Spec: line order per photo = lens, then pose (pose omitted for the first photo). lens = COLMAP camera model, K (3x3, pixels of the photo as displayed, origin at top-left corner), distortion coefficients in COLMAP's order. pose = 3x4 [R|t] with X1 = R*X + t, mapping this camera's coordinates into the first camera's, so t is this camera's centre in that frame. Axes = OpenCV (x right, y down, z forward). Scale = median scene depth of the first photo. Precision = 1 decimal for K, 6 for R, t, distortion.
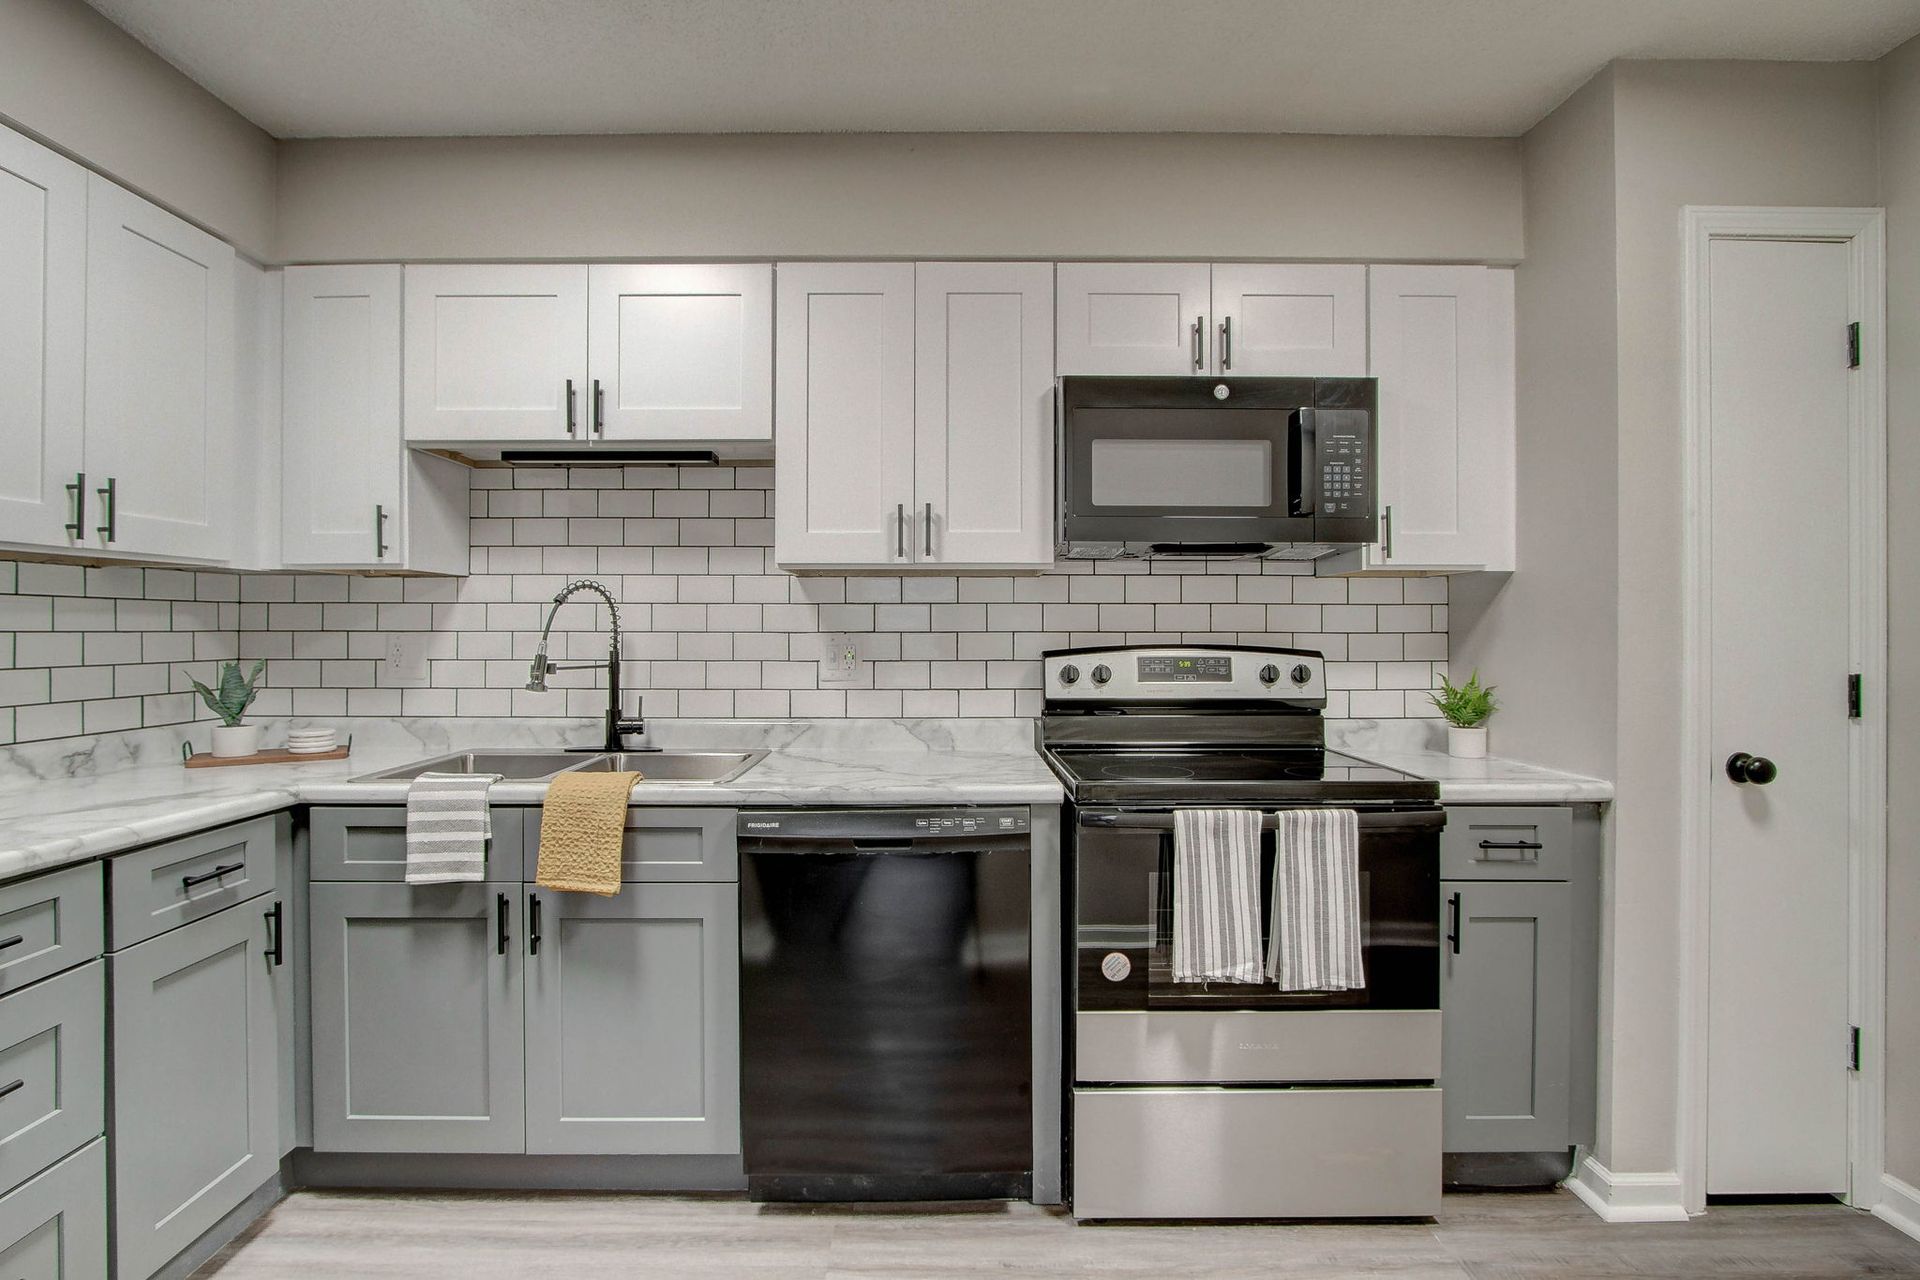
lens RADIAL K [[908.9, 0, 953.5], [0, 908.9, 624.7], [0, 0, 1]] dist [-0.021764, 0.003572]
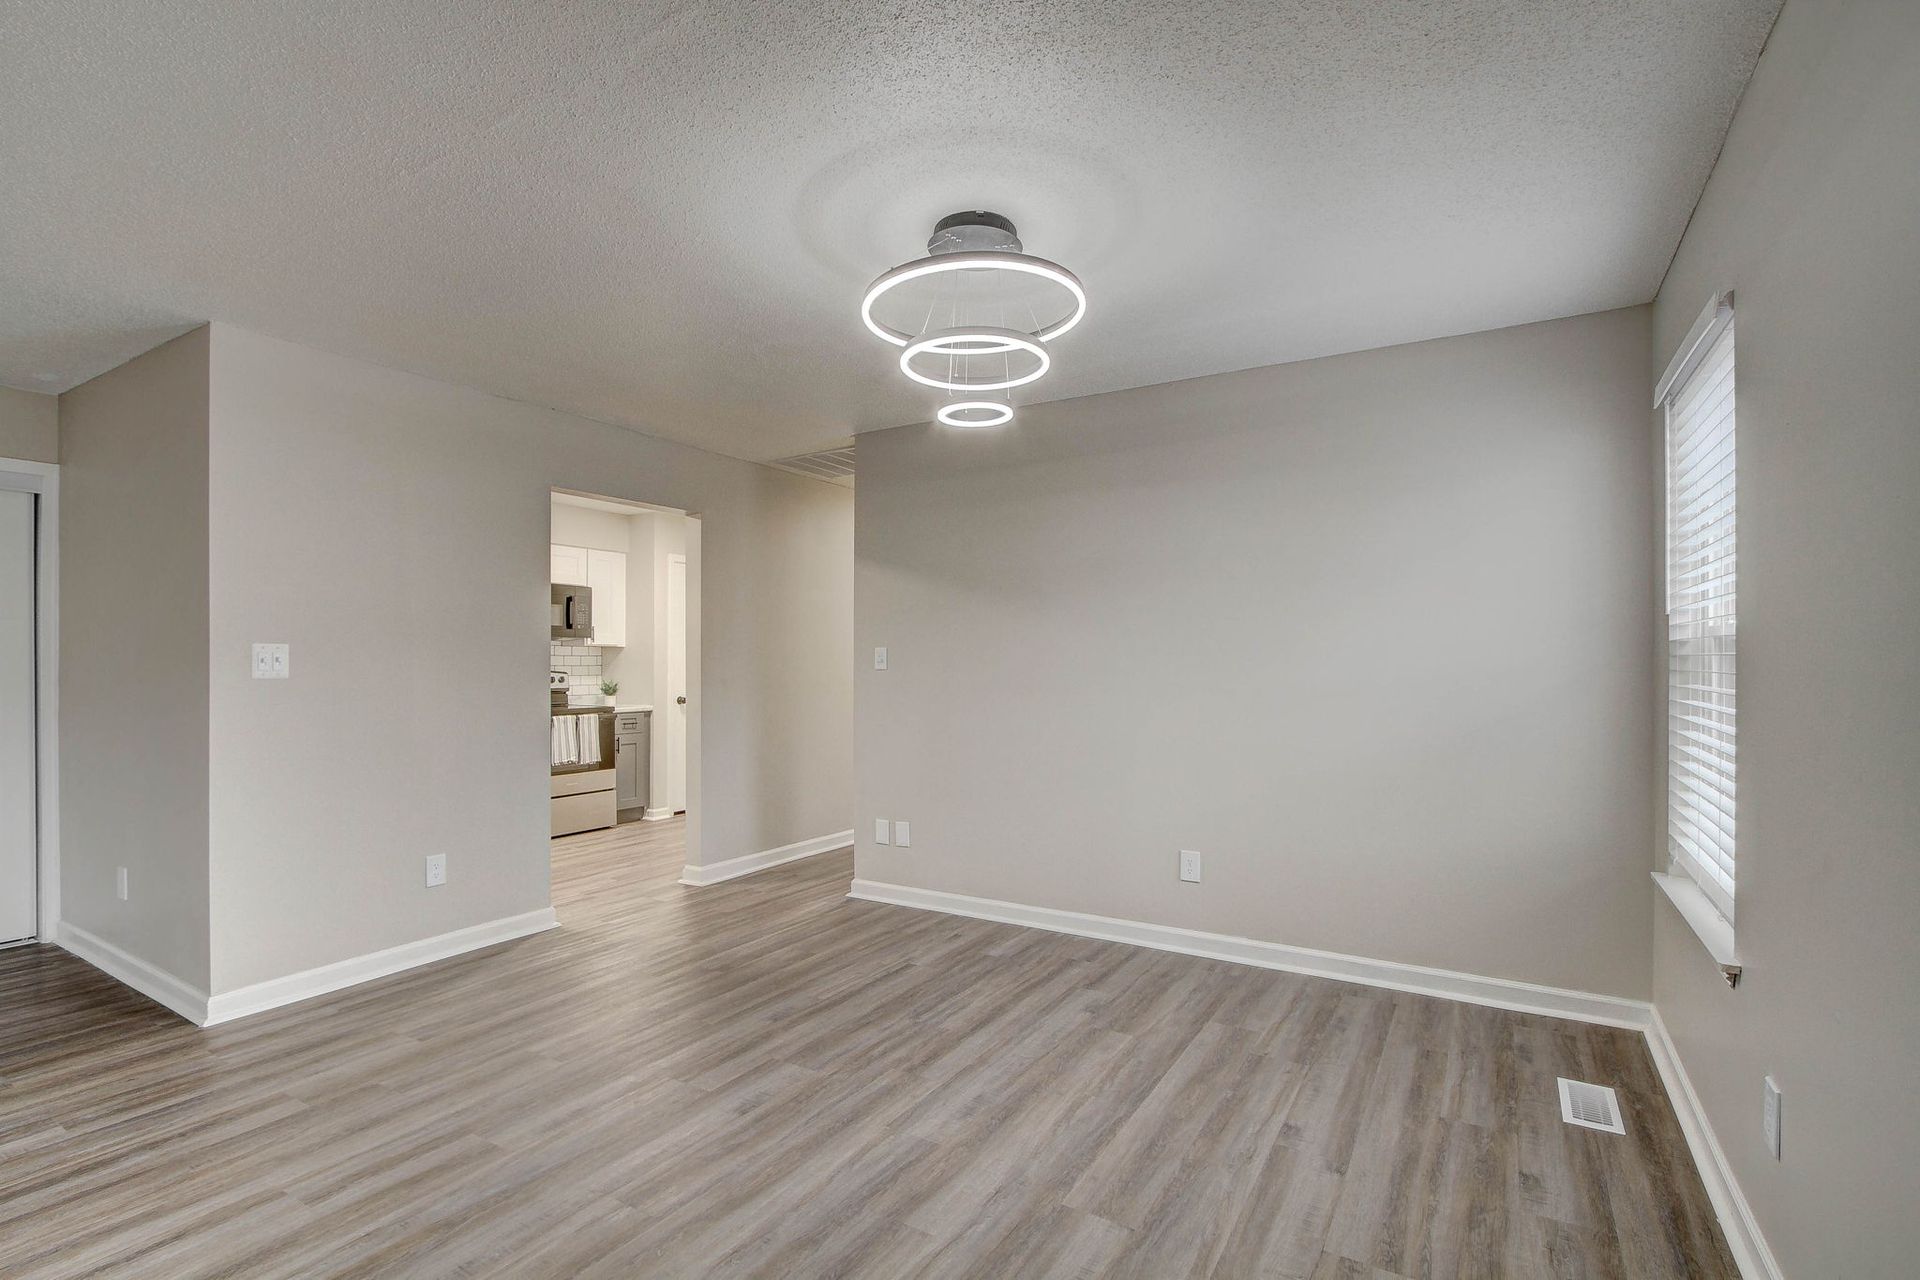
lens RADIAL K [[908.9, 0, 934.8], [0, 908.9, 666.6], [0, 0, 1]] dist [-0.021764, 0.003572]
pose [[0.531925, -0.004981, 0.846777, -1.628648], [-0.004916, 0.999948, 0.008971, -0.022489], [-0.846777, -0.008935, 0.531872, -1.771689]]
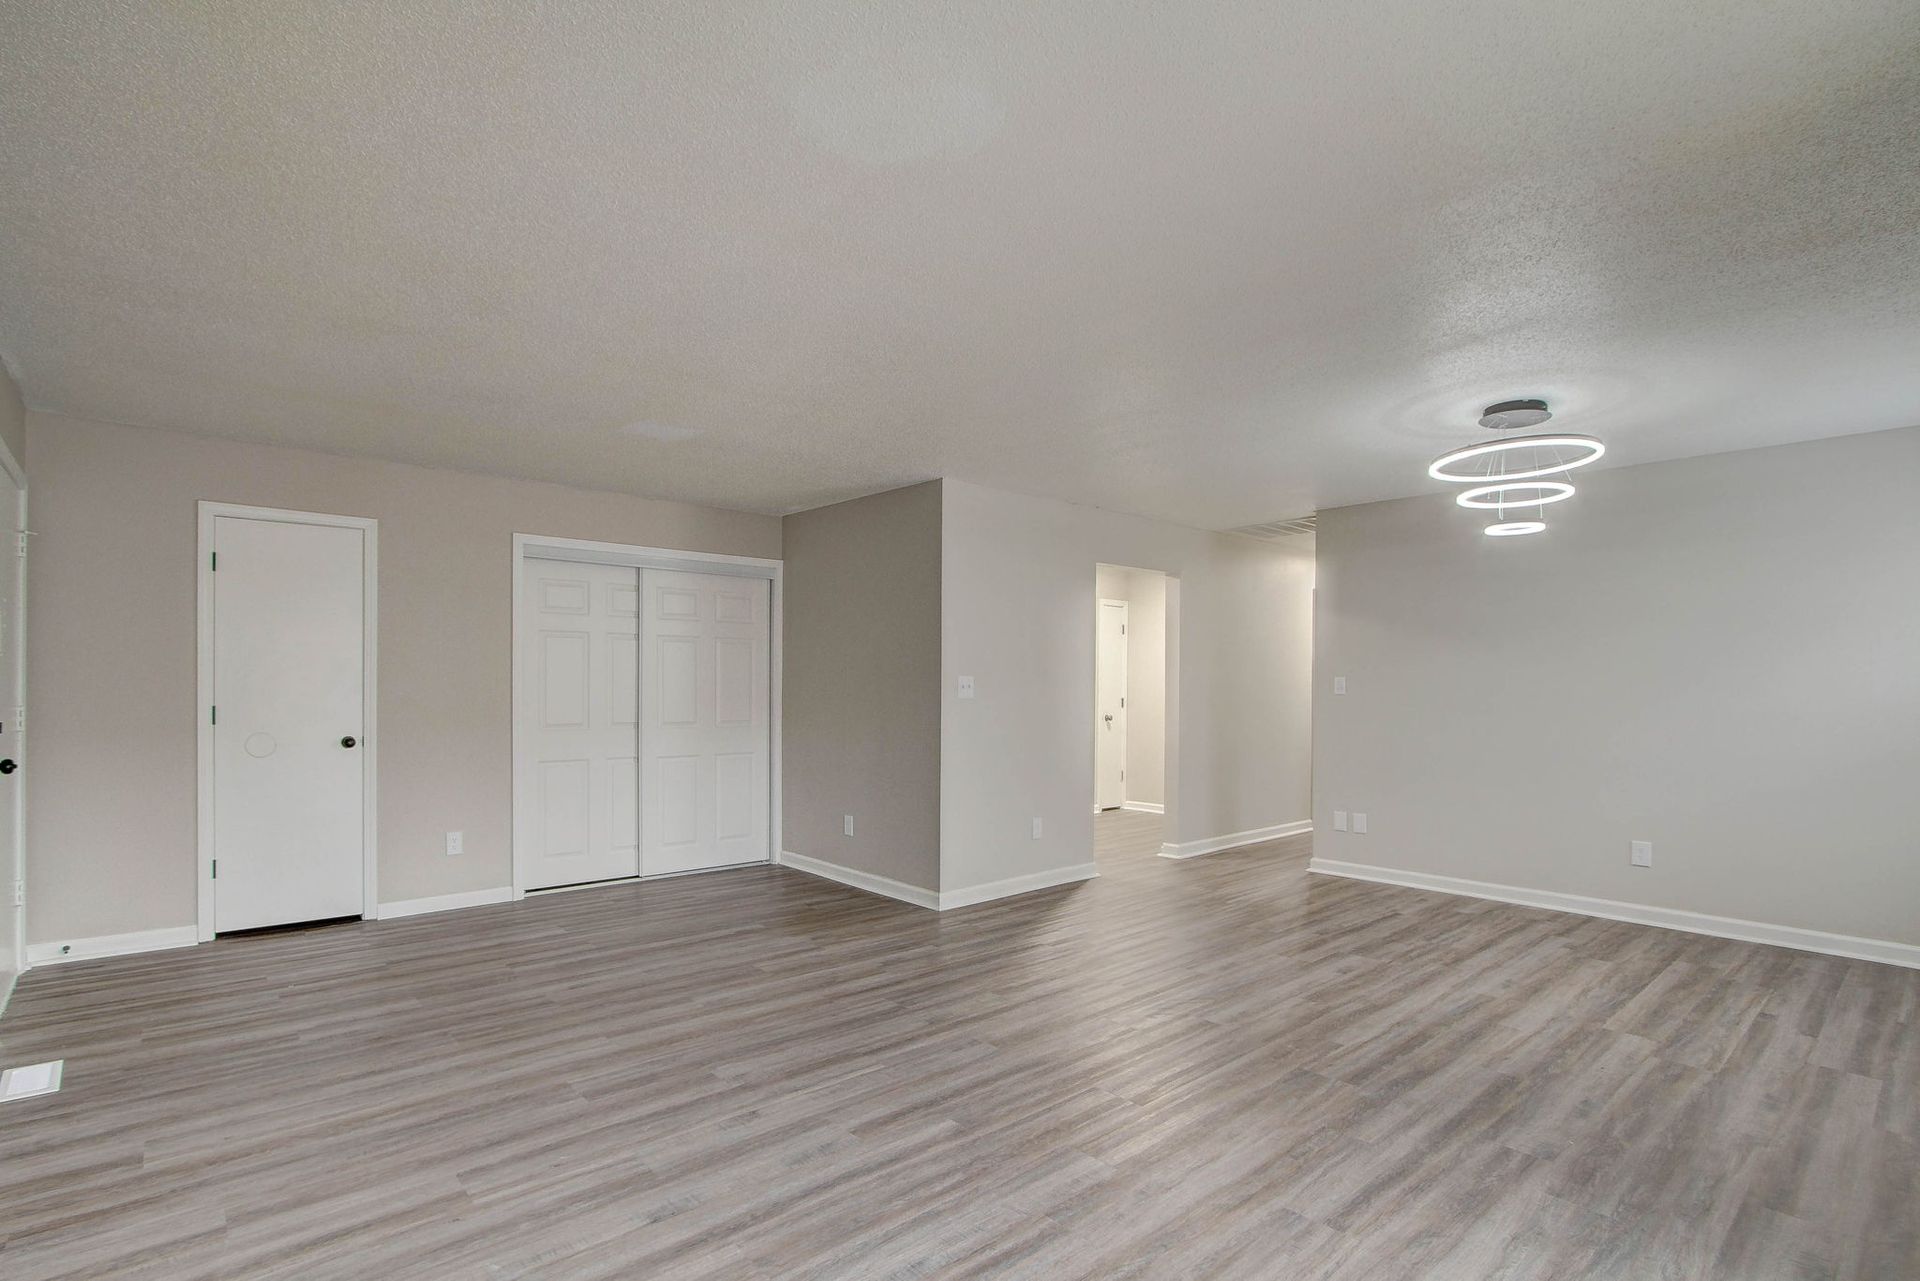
lens RADIAL K [[908.9, 0, 916.3], [0, 908.9, 679.8], [0, 0, 1]] dist [-0.021764, 0.003572]
pose [[0.769432, 0.004700, 0.638712, -2.656137], [-0.007200, 0.999973, 0.001316, -0.034223], [-0.638688, -0.005611, 0.769445, -1.809884]]
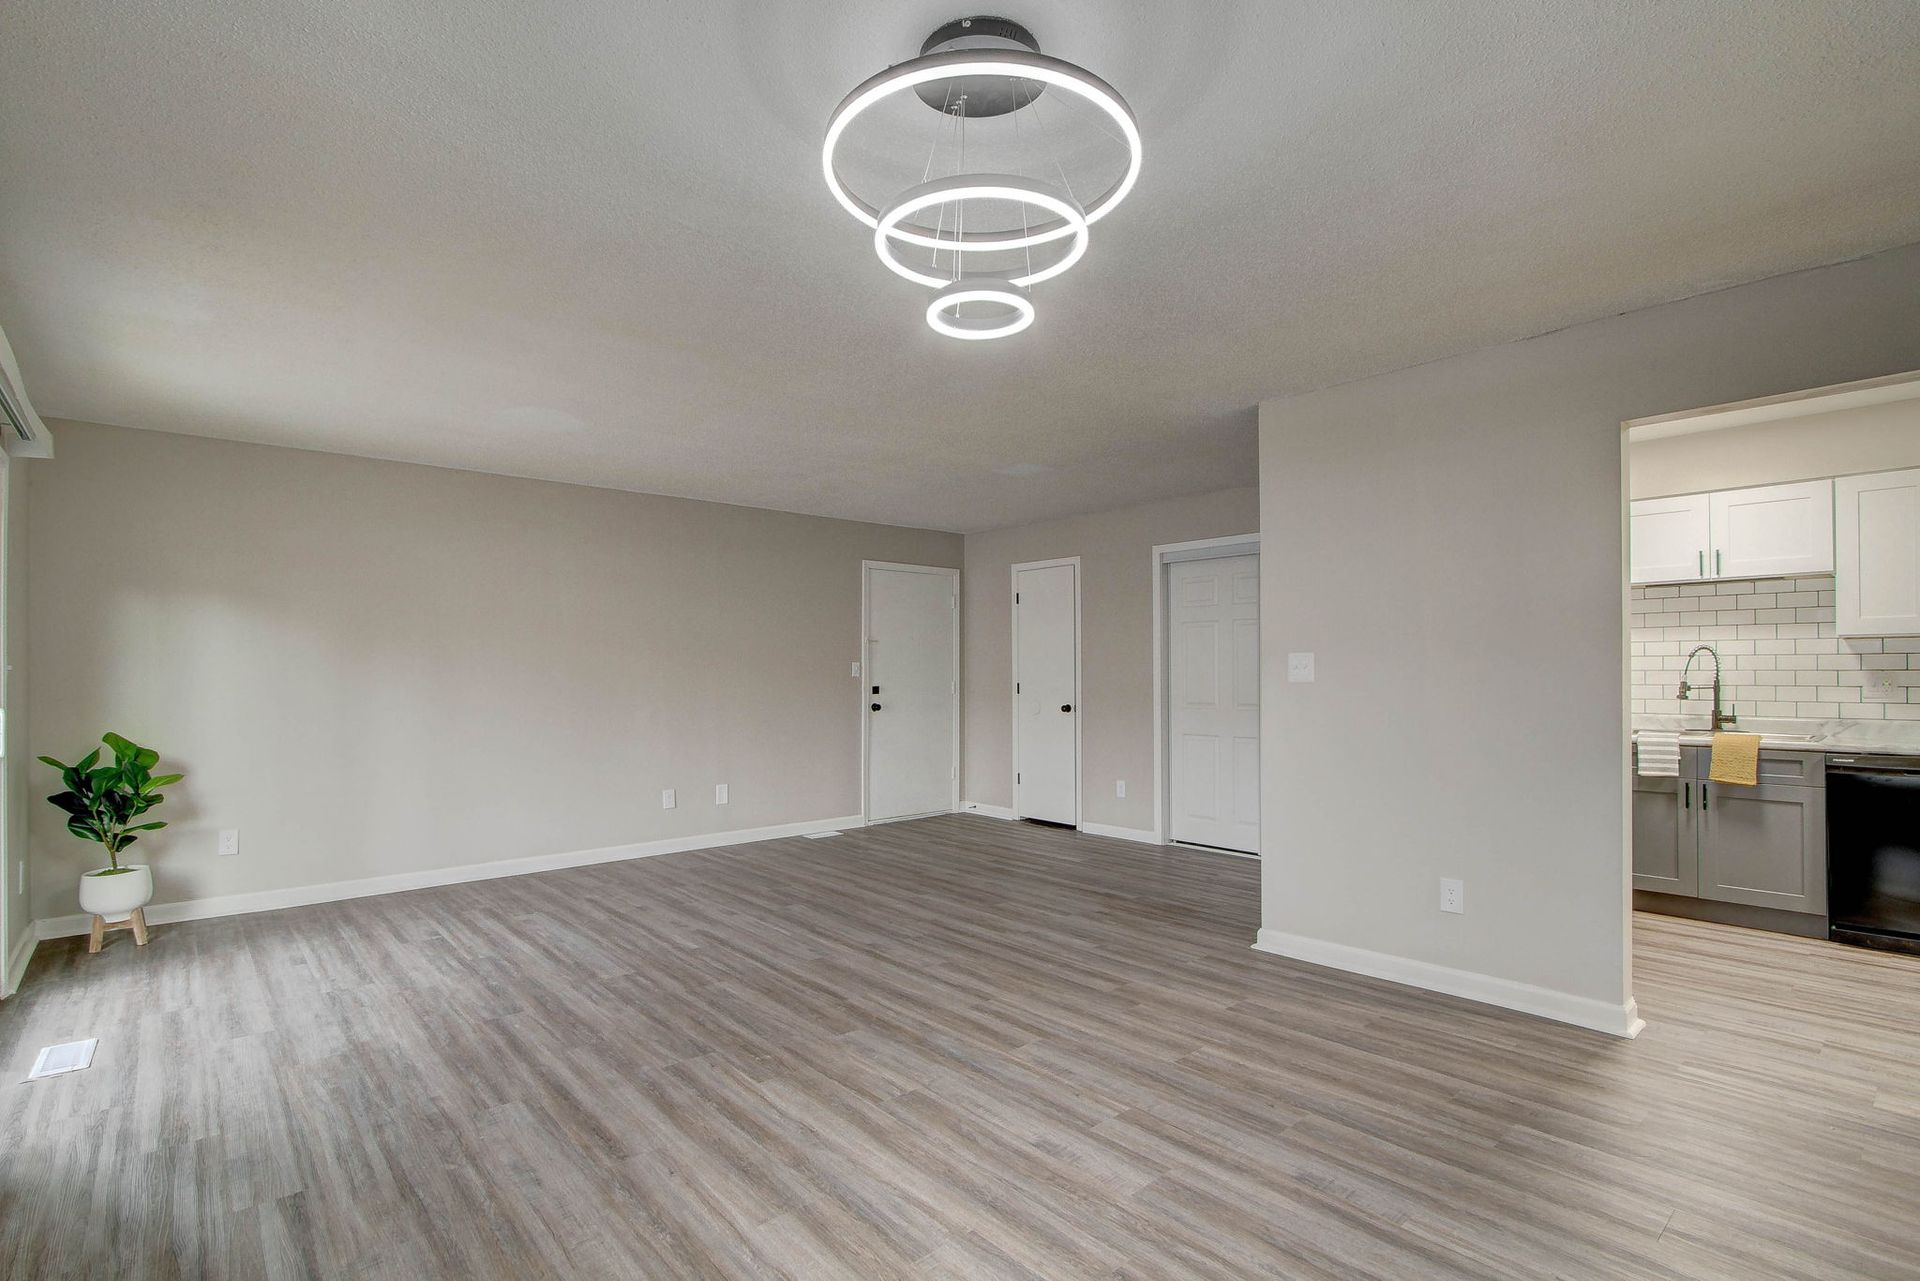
lens RADIAL K [[908.9, 0, 930.2], [0, 908.9, 673.5], [0, 0, 1]] dist [-0.021764, 0.003572]
pose [[0.643073, -0.003920, -0.765795, 0.014936], [0.012653, 0.999905, 0.005507, -0.020241], [0.765700, -0.013231, 0.643061, -1.750450]]
